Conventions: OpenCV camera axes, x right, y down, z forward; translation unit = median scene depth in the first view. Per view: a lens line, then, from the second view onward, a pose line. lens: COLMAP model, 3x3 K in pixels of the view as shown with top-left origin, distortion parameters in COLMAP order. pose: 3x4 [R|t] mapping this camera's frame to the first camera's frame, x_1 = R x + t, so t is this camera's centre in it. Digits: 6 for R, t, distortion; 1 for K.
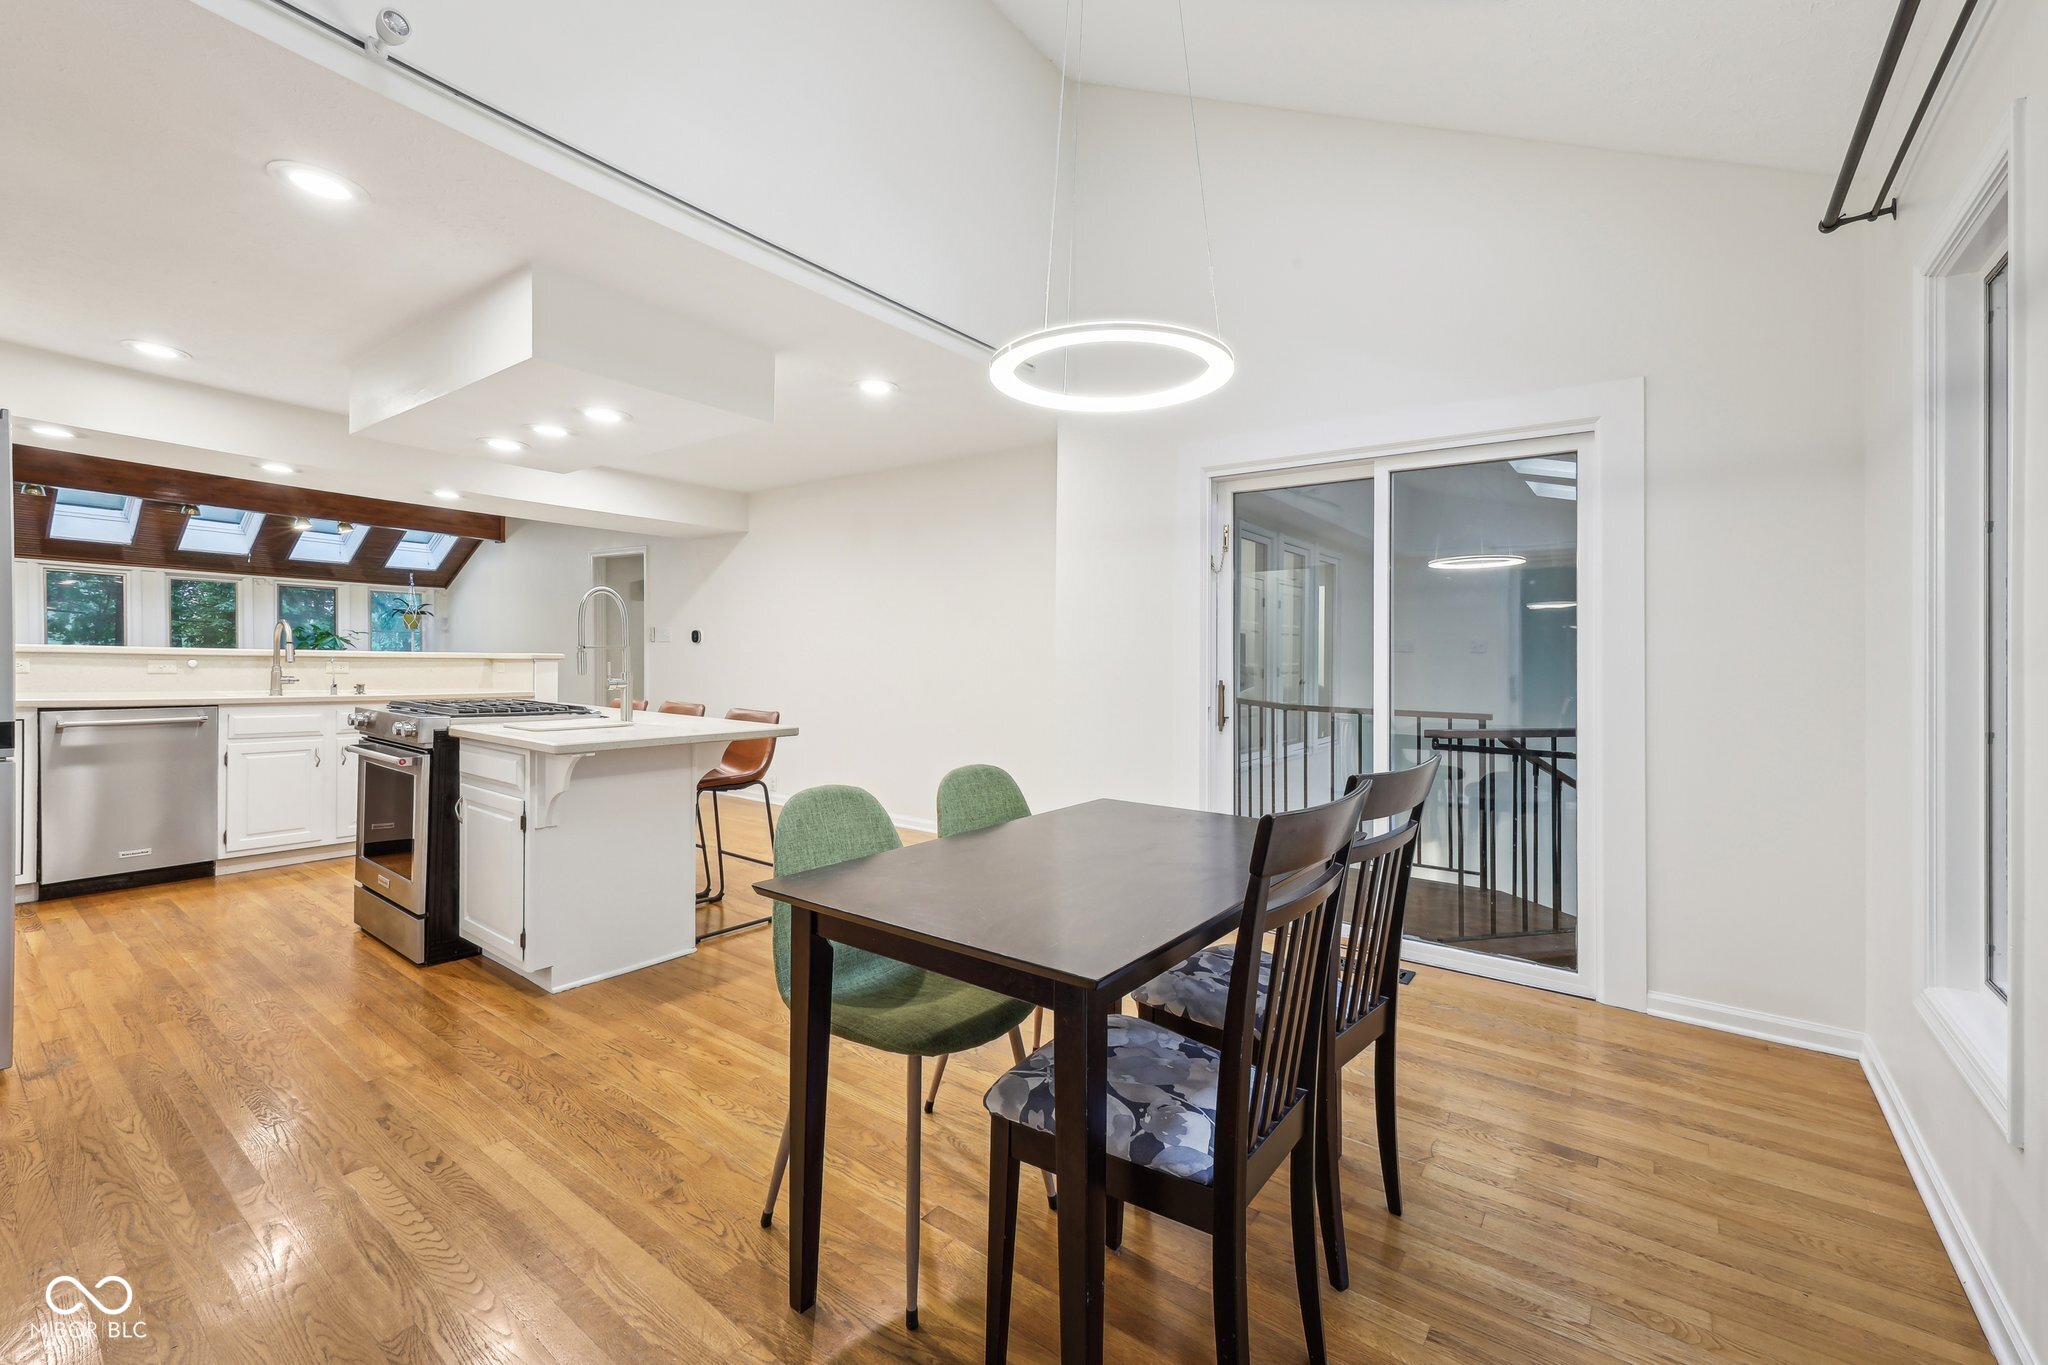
lens RADIAL K [[838.9, 0, 1025.1], [0, 838.9, 688.9], [0, 0, 1]] dist [-0.000949, 0.000181]
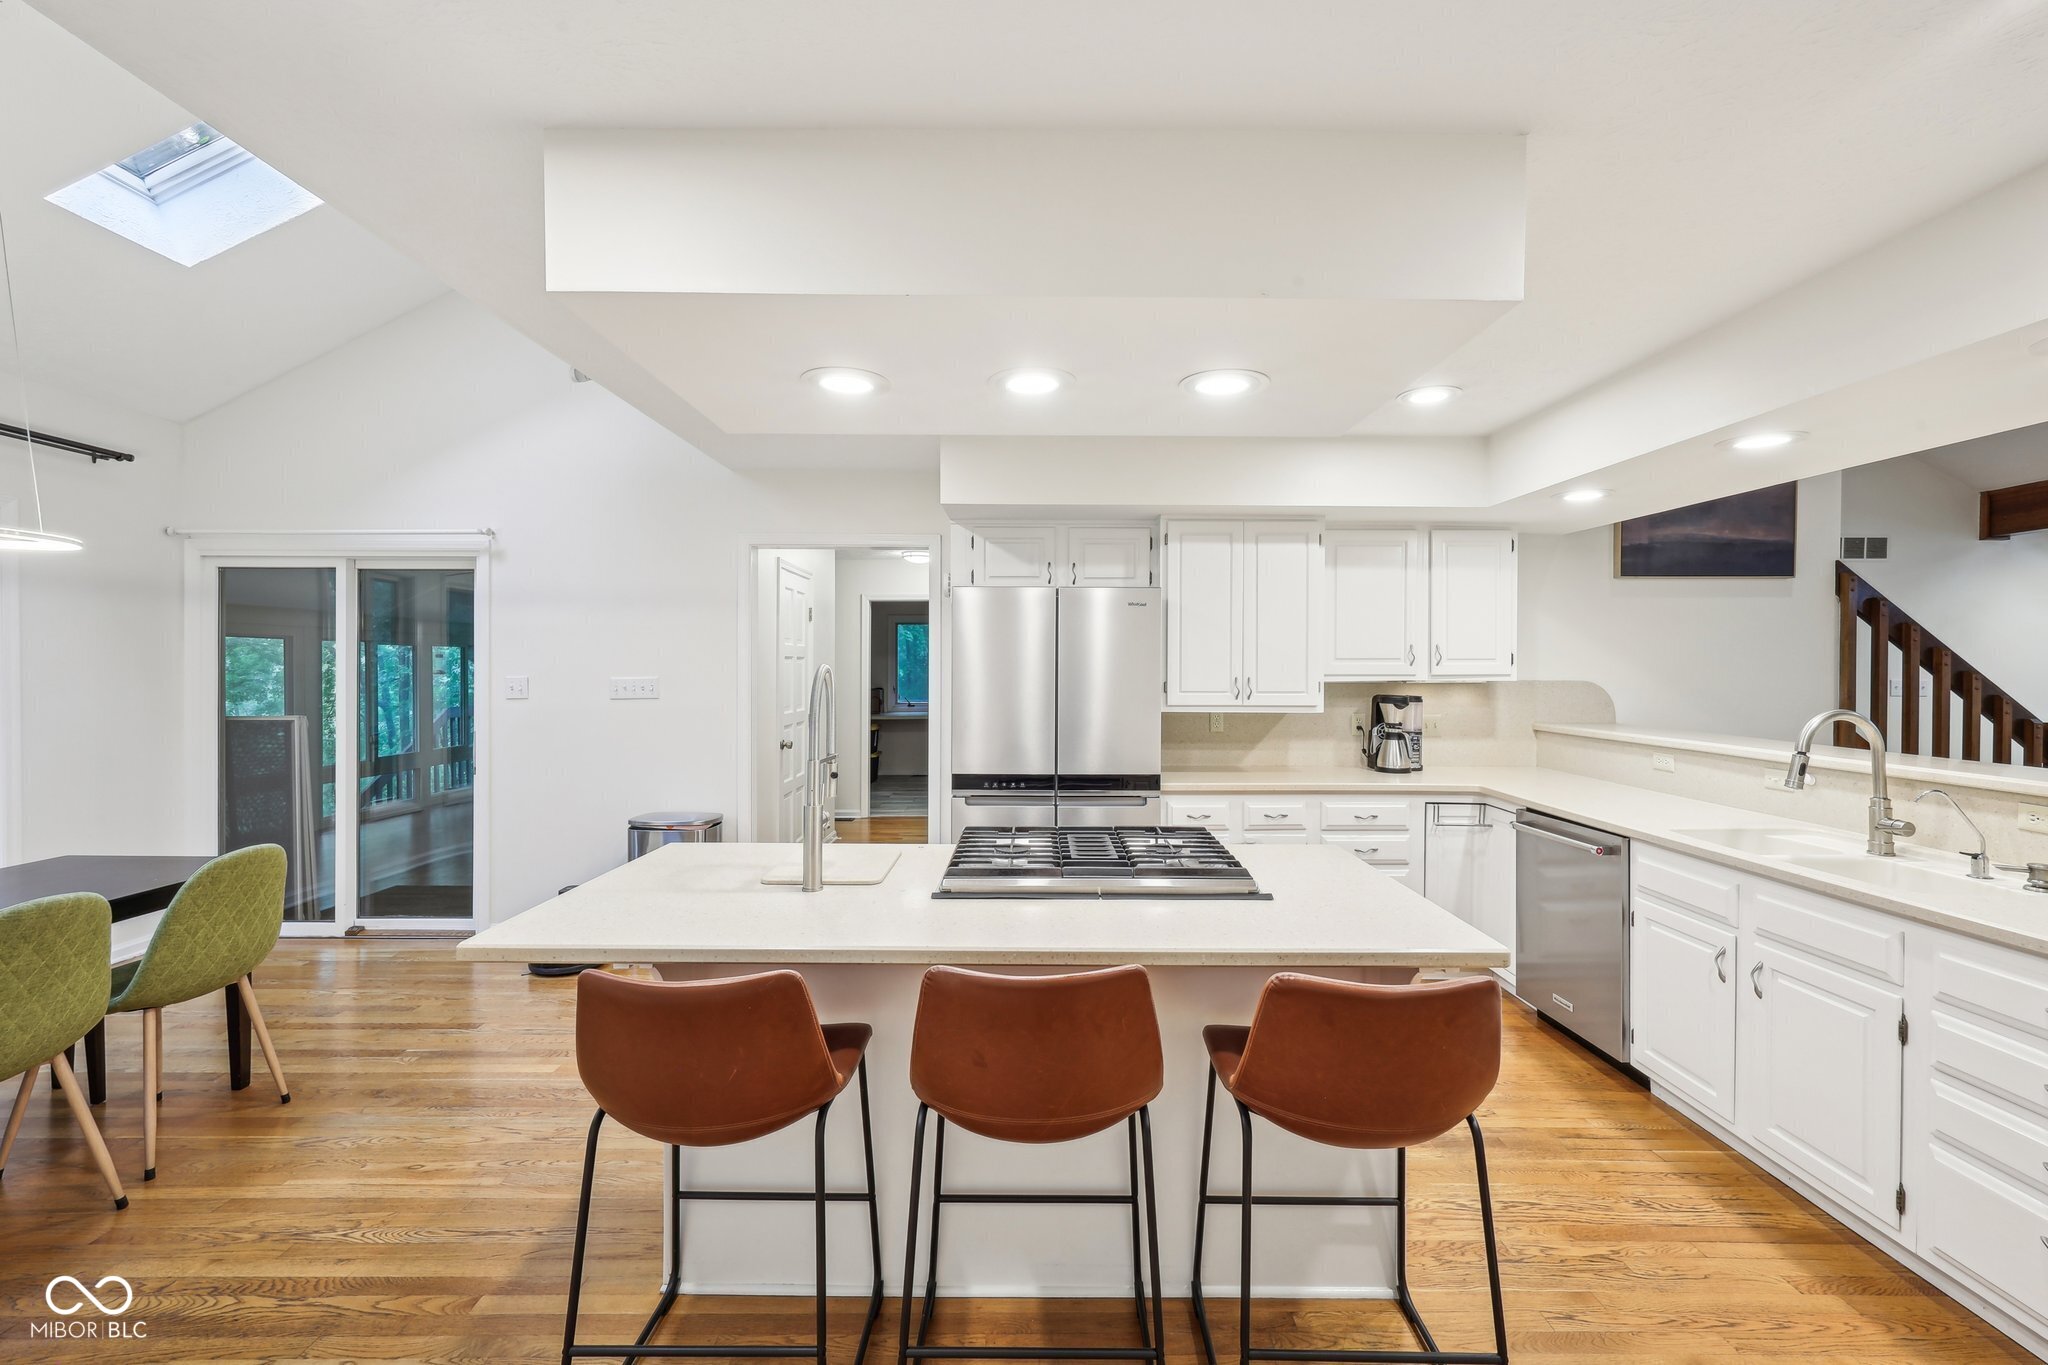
lens RADIAL K [[838.9, 0, 1021.7], [0, 838.9, 681.2], [0, 0, 1]] dist [-0.000949, 0.000181]
pose [[-0.796387, -0.016067, -0.604574, -0.092059], [-0.046895, 0.998278, 0.035243, -0.056538], [0.602967, 0.056419, -0.795769, 0.662826]]
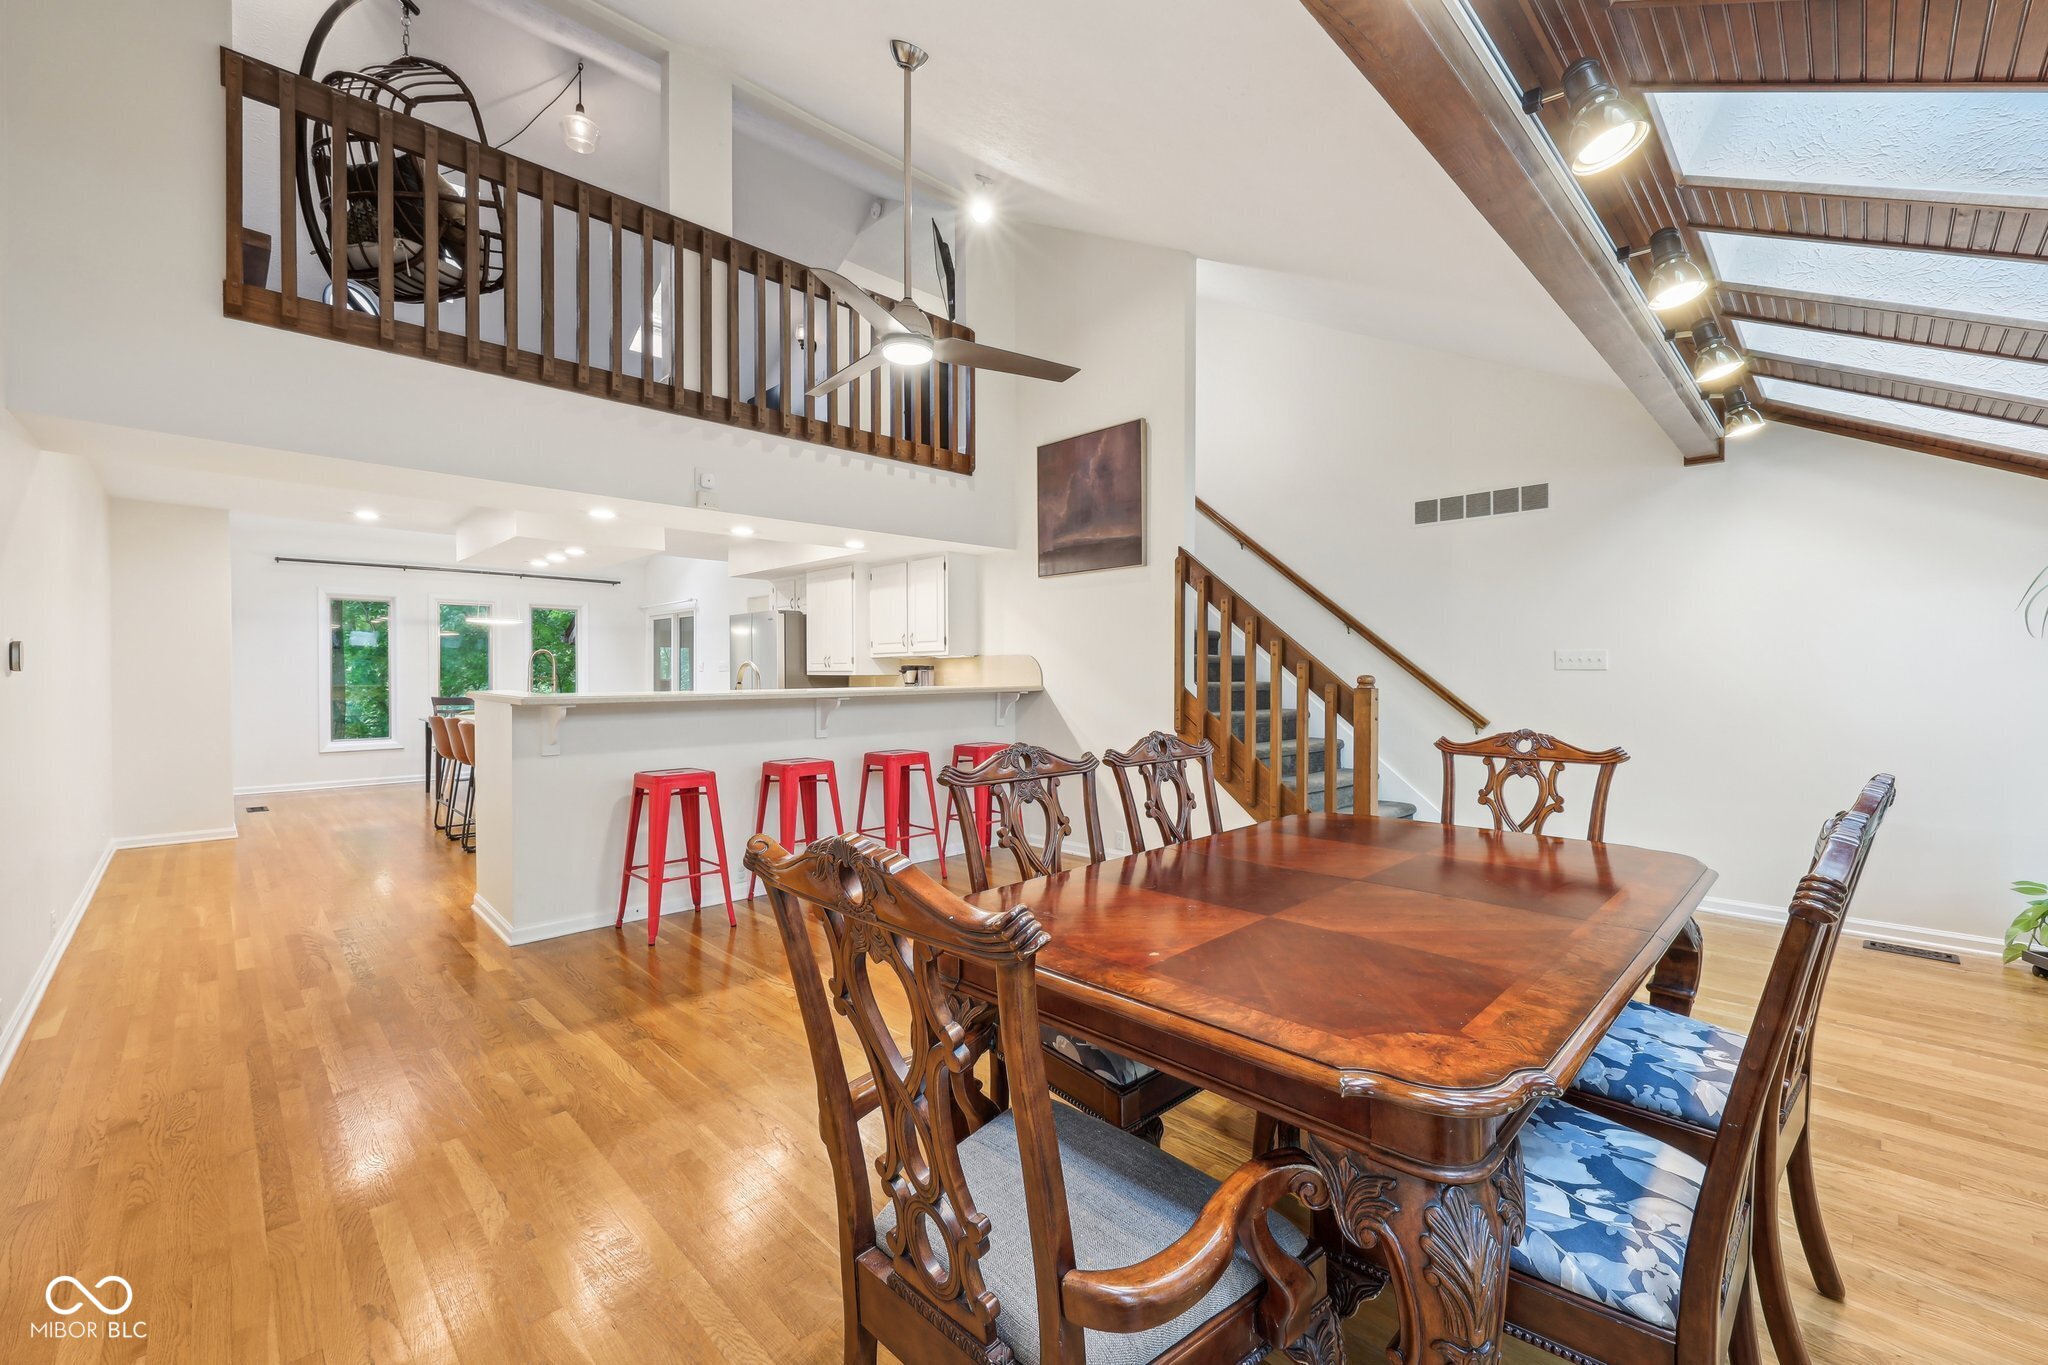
lens RADIAL K [[838.9, 0, 1026.7], [0, 838.9, 673.0], [0, 0, 1]] dist [-0.000949, 0.000181]
pose [[-0.988272, -0.022608, 0.151018, -0.827752], [-0.015917, 0.998843, 0.045370, -0.072301], [-0.151869, 0.042434, -0.987489, 1.189752]]
